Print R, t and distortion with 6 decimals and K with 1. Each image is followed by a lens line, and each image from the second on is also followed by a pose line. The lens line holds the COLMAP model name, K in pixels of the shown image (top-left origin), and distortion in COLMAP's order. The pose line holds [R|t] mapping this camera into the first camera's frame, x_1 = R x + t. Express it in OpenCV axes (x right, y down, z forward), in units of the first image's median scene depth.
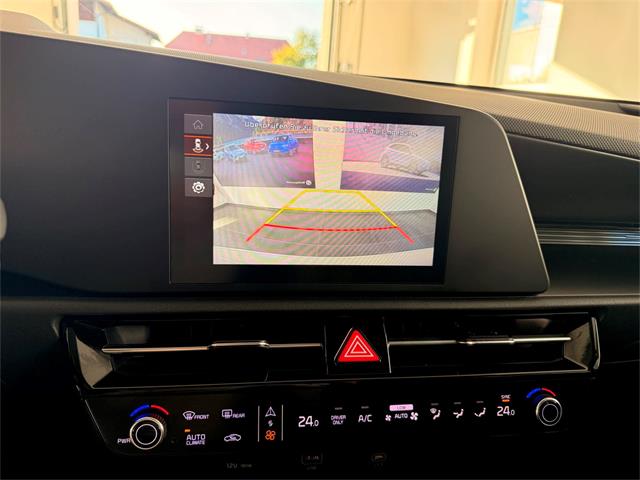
lens RADIAL K [[459.7, 0, 320.0], [0, 459.7, 240.0], [0, 0, 1]] dist [0.005921, -0.002161]
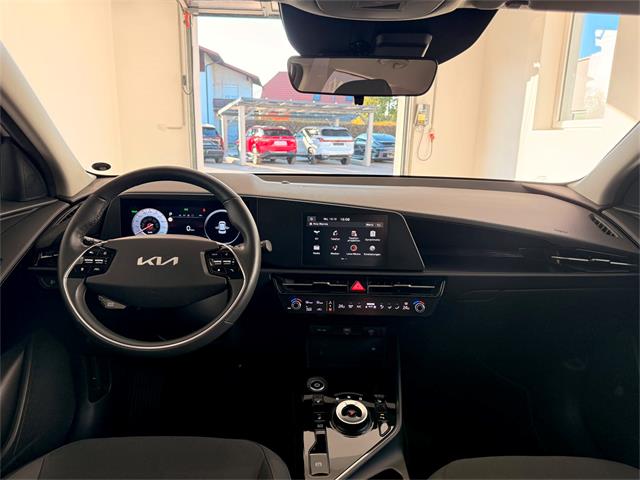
lens RADIAL K [[465.9, 0, 320.0], [0, 465.9, 240.0], [0, 0, 1]] dist [0.087612, -0.114061]
pose [[0.981488, -0.004416, -0.191472, 0.447624], [-0.006091, 0.998509, -0.054251, 0.091903], [0.191426, 0.054413, 0.979998, -2.257632]]
